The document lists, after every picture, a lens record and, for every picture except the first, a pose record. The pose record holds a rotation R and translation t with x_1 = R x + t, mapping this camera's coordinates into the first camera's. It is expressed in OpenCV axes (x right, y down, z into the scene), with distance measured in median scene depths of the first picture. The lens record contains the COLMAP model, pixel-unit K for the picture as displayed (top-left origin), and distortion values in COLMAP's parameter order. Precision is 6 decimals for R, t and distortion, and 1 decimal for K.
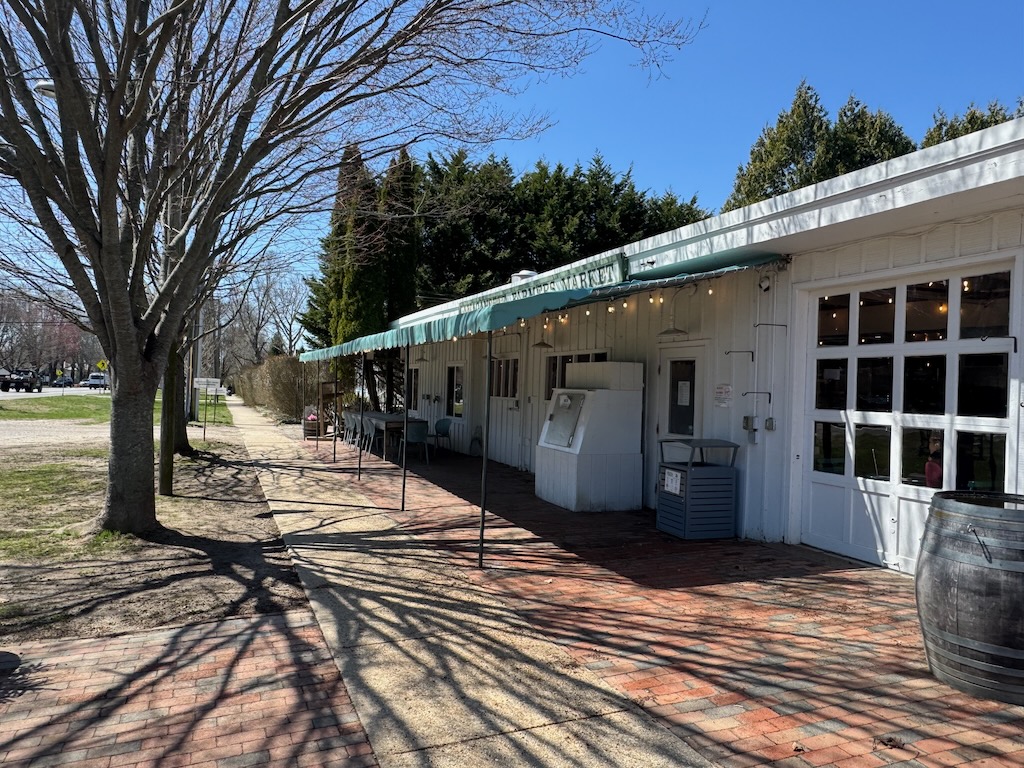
lens RADIAL K [[720.2, 0, 512.0], [0, 720.2, 384.0], [0, 0, 1]] dist [-0.006116, 0.000642]
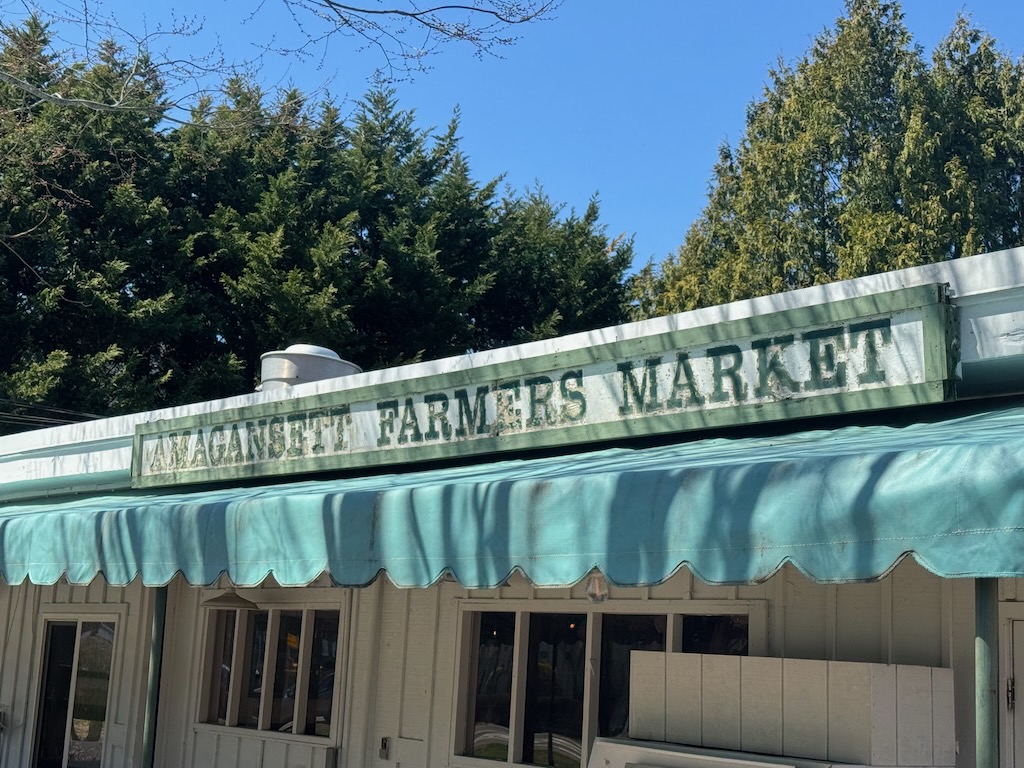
lens RADIAL K [[1697.6, 0, 512.0], [0, 1697.6, 384.0], [0, 0, 1]] dist [0.027034, 0.216480]
pose [[0.963587, 0.069939, 0.258087, -0.047383], [-0.030195, 0.987474, -0.154863, -0.008213], [-0.265685, 0.141431, 0.953629, 0.102532]]
